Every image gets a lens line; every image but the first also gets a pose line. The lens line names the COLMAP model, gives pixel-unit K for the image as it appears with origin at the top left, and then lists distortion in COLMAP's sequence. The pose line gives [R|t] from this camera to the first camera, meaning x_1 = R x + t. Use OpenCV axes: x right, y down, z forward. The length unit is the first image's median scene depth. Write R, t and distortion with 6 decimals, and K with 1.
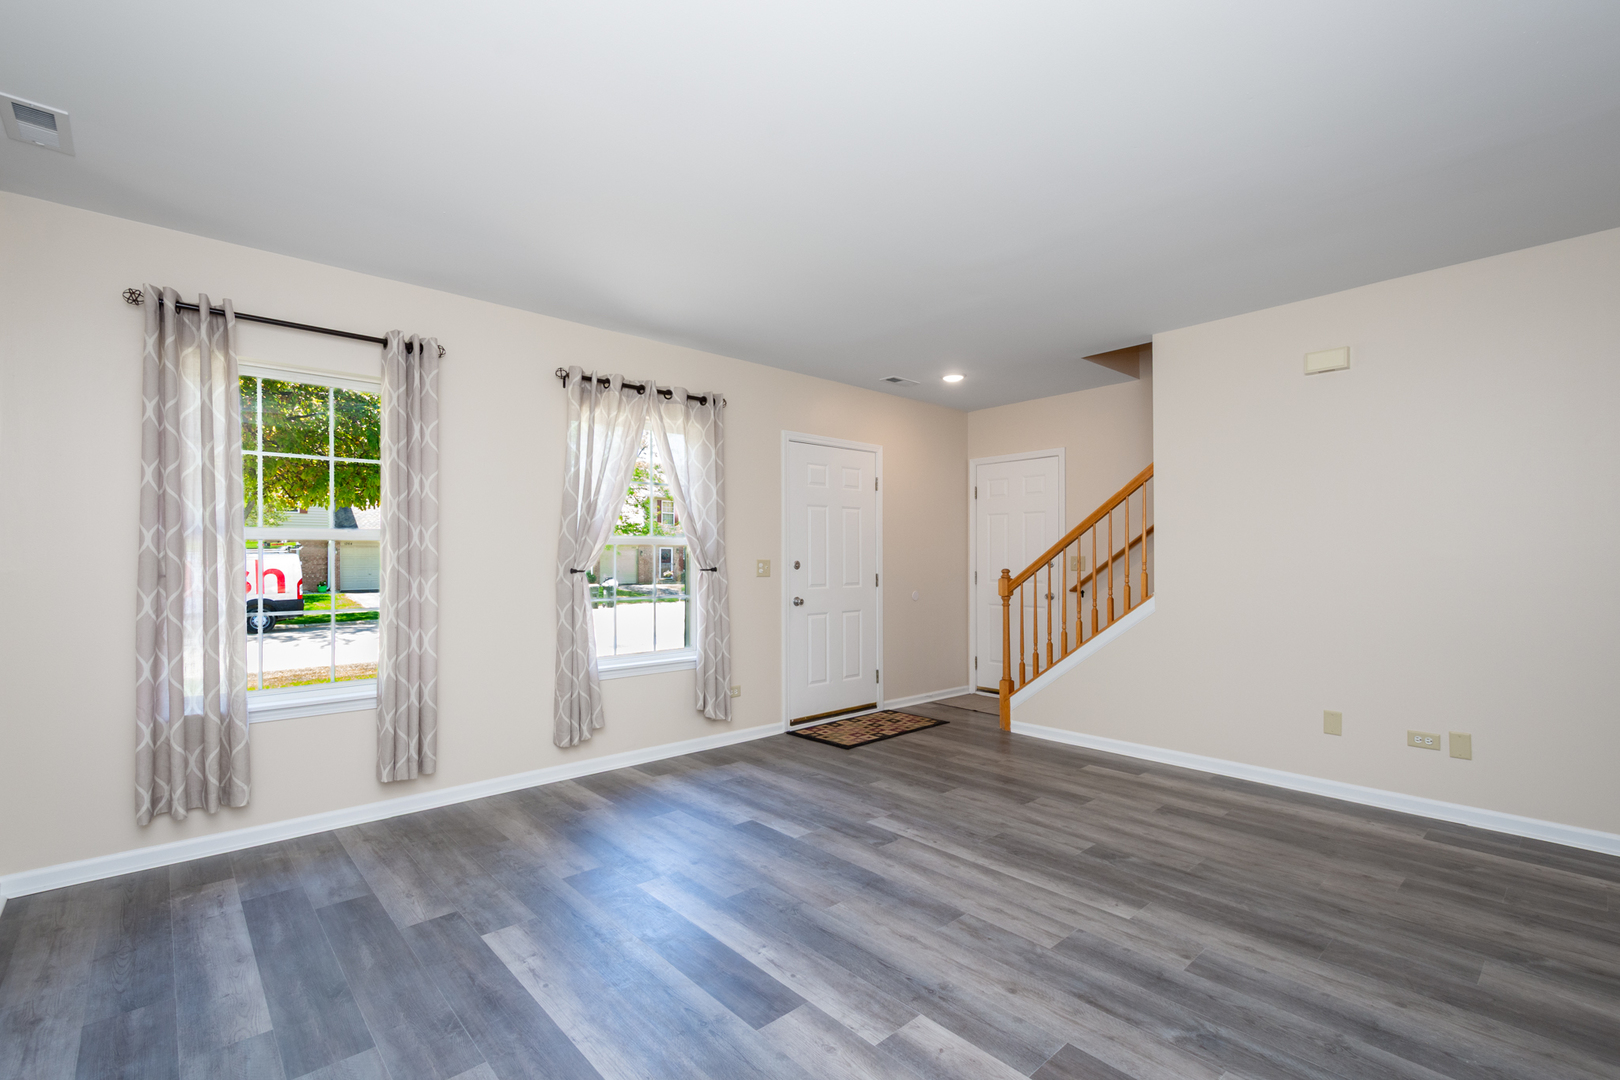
lens RADIAL K [[718.1, 0, 818.2], [0, 718.1, 549.3], [0, 0, 1]] dist [0.010016, -0.003049]
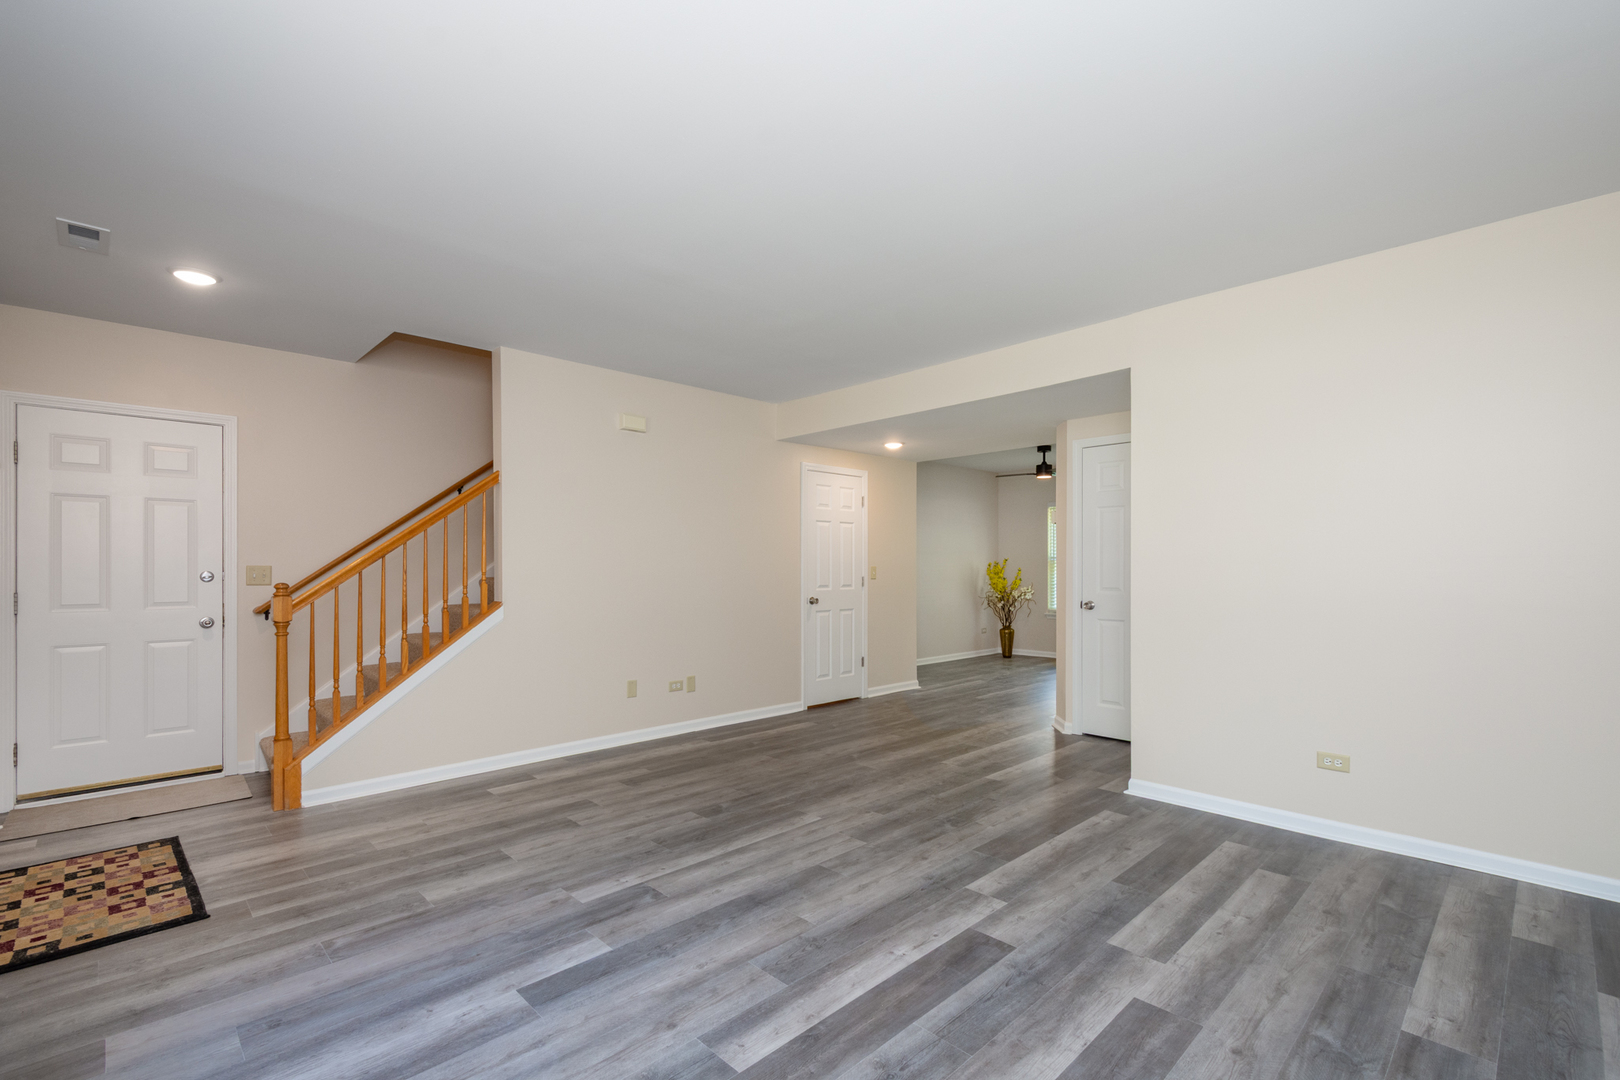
lens RADIAL K [[718.1, 0, 815.3], [0, 718.1, 566.4], [0, 0, 1]] dist [0.010016, -0.003049]
pose [[-0.035436, 0.004285, 0.999363, -0.724848], [-0.010102, 0.999938, -0.004645, 0.012710], [-0.999321, -0.010260, -0.035391, 0.772536]]
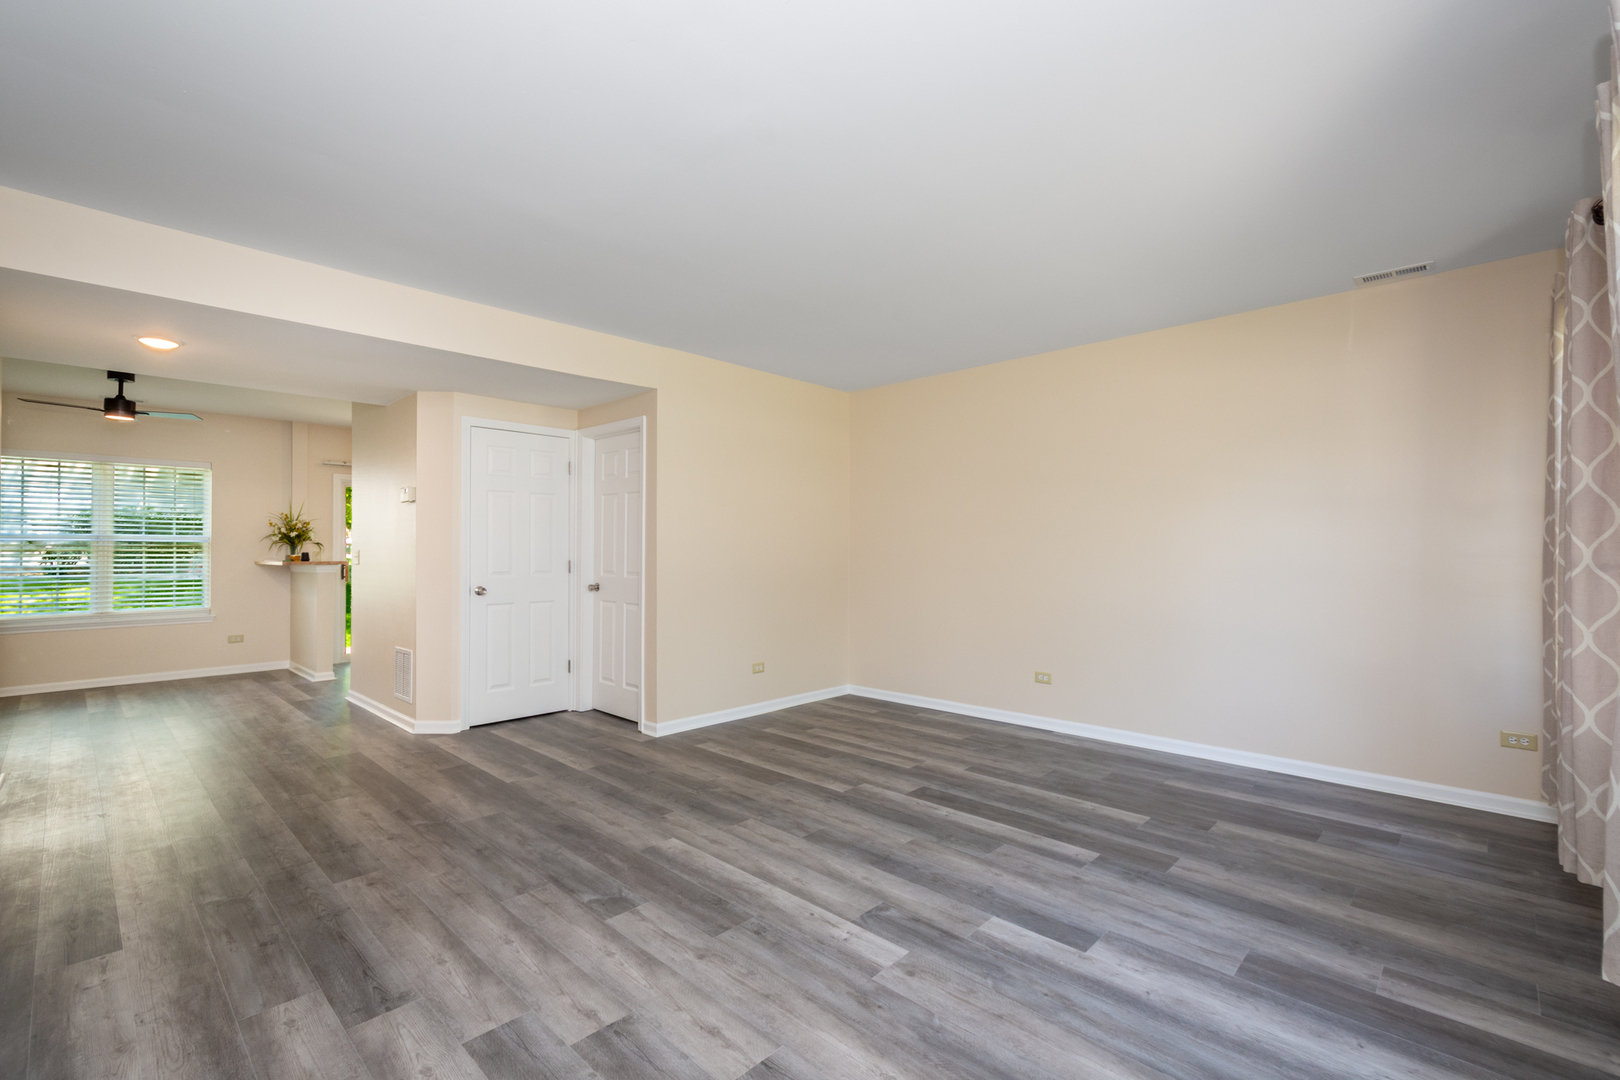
lens RADIAL K [[718.1, 0, 814.6], [0, 718.1, 545.9], [0, 0, 1]] dist [0.010016, -0.003049]
pose [[-0.997473, 0.004667, -0.070896, 0.196422], [0.005849, 0.999847, -0.016474, 0.019221], [0.070808, -0.016847, -0.997348, 1.644545]]
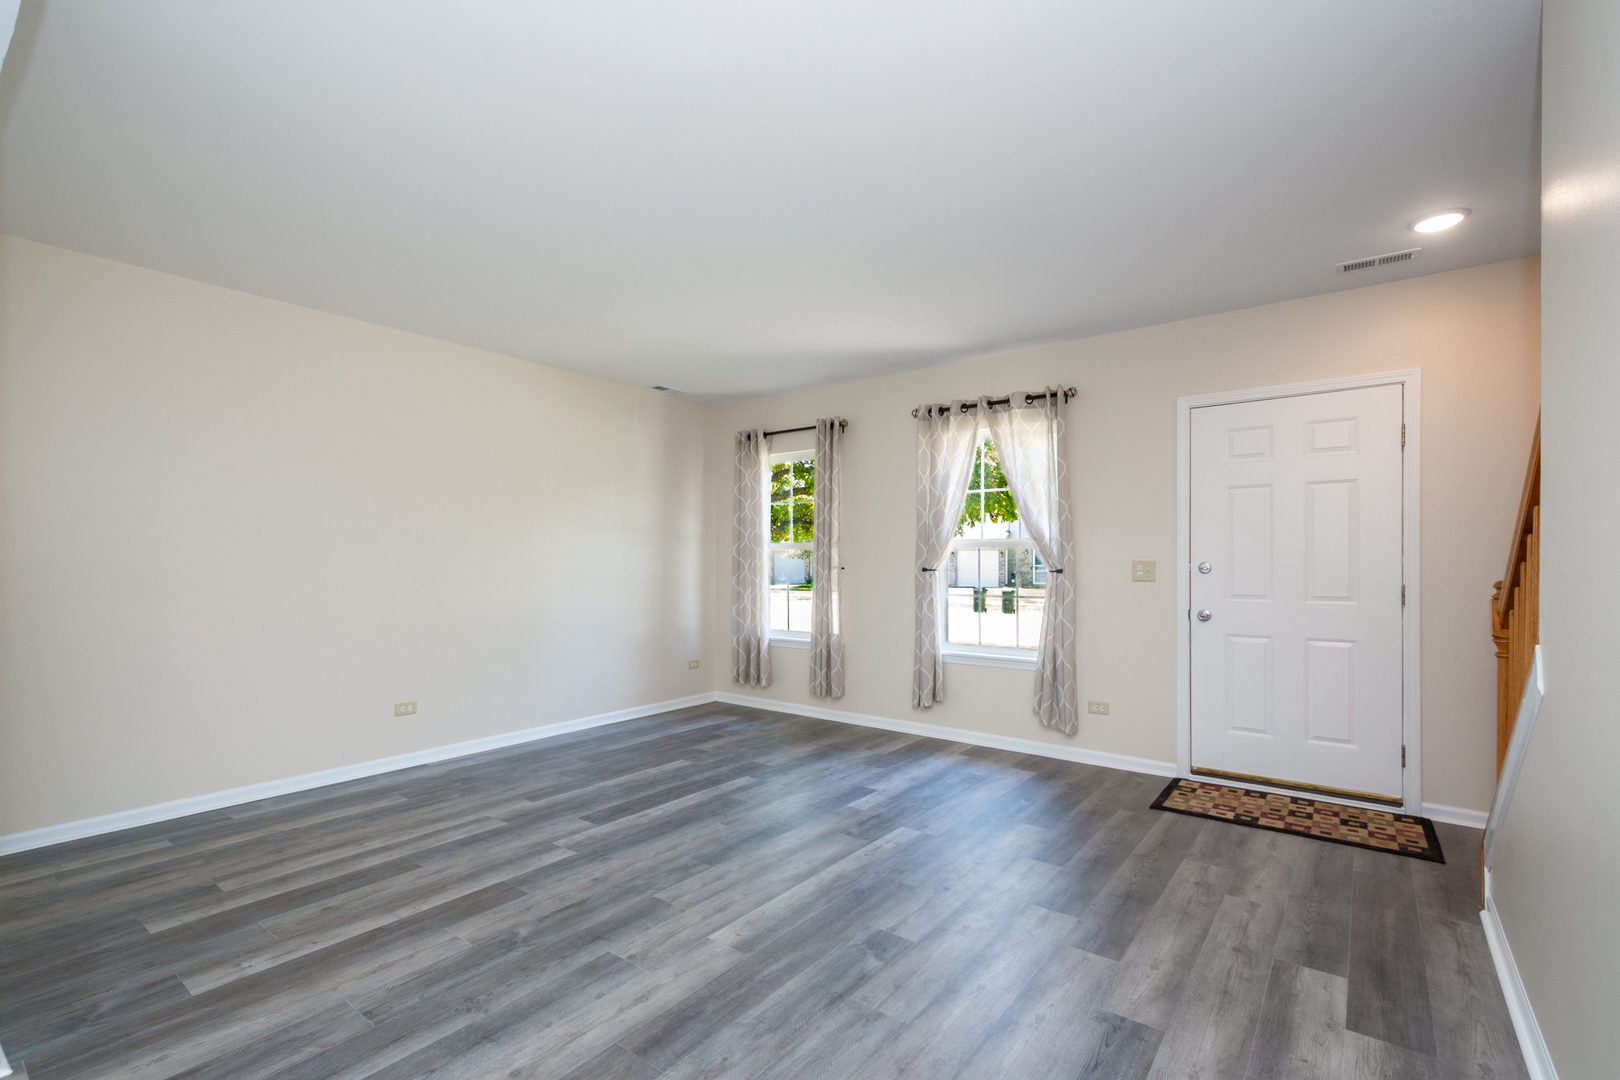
lens RADIAL K [[718.1, 0, 823.3], [0, 718.1, 571.0], [0, 0, 1]] dist [0.010016, -0.003049]
pose [[0.190147, 0.017376, -0.981602, 1.004406], [0.011295, 0.999738, 0.019885, 0.006807], [0.981691, -0.014868, 0.189901, 0.706147]]
